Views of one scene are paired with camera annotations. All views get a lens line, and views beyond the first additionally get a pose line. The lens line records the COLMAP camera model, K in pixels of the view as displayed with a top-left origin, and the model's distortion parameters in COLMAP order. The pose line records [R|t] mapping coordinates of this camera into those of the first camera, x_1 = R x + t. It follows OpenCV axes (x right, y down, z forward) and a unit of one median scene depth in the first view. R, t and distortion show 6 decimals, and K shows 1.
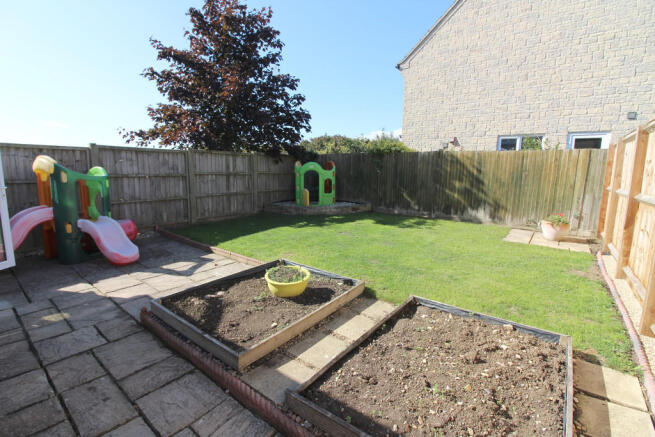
lens RADIAL K [[304.6, 0, 326.8], [0, 304.6, 211.4], [0, 0, 1]] dist [0.002287, -0.012393]
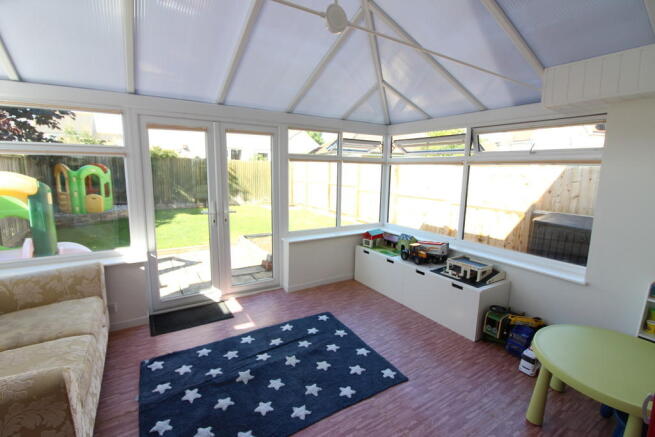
lens RADIAL K [[304.6, 0, 326.8], [0, 304.6, 211.4], [0, 0, 1]] dist [0.002287, -0.012393]
pose [[0.337631, -0.144359, 0.930143, -0.807359], [0.118381, 0.986836, 0.110187, -0.046963], [-0.933805, 0.072909, 0.350275, 0.010658]]
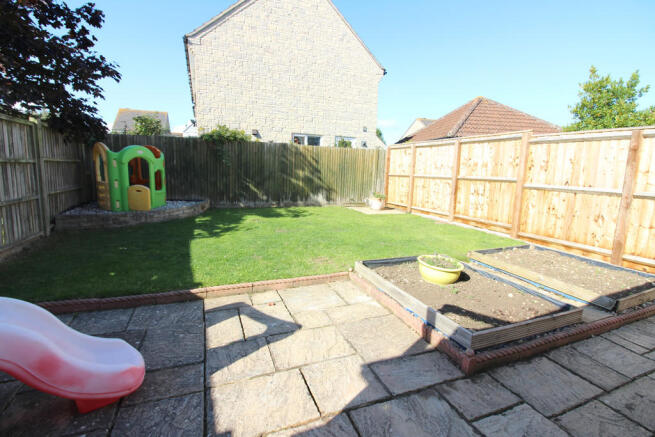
lens RADIAL K [[304.6, 0, 326.8], [0, 304.6, 211.4], [0, 0, 1]] dist [0.002287, -0.012393]
pose [[0.500837, -0.122485, 0.856831, -0.509844], [0.101036, 0.991442, 0.082670, -0.034936], [-0.859624, 0.045166, 0.508926, 0.349896]]
